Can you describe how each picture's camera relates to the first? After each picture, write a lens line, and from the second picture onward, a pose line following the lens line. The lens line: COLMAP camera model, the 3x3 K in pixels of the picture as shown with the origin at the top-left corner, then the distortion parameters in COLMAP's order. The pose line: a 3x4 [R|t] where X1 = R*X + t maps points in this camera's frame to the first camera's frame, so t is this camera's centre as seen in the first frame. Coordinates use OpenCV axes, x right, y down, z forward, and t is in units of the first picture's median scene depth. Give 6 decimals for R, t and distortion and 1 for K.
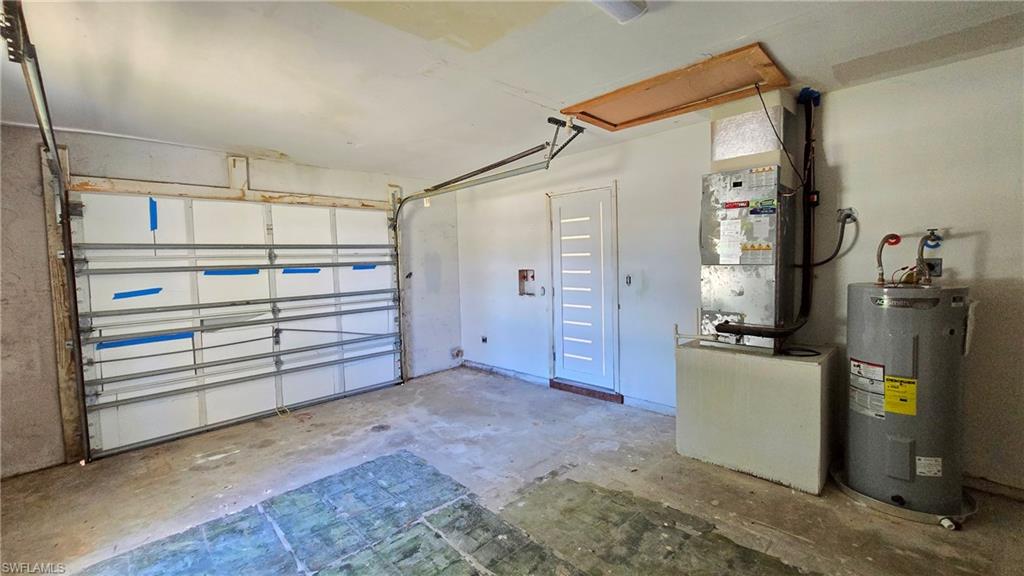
lens RADIAL K [[420.4, 0, 513.7], [0, 420.4, 283.9], [0, 0, 1]] dist [-0.003207, 0.000212]
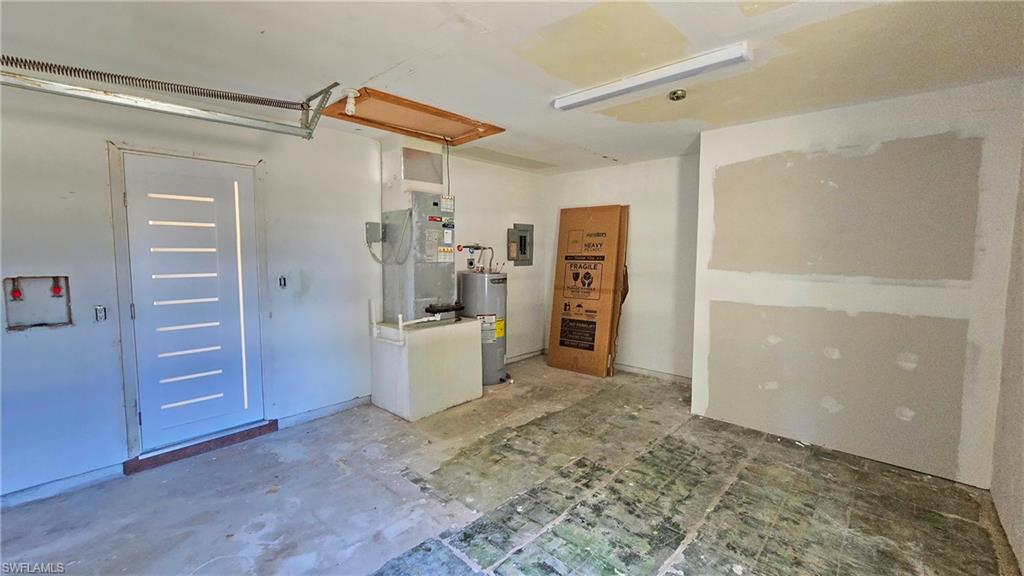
lens RADIAL K [[420.4, 0, 513.7], [0, 420.4, 283.9], [0, 0, 1]] dist [-0.003207, 0.000212]
pose [[-0.042602, -0.049137, 0.997883, -0.897538], [0.055751, 0.997117, 0.051479, -0.034377], [-0.997535, 0.057826, -0.039740, 0.841381]]
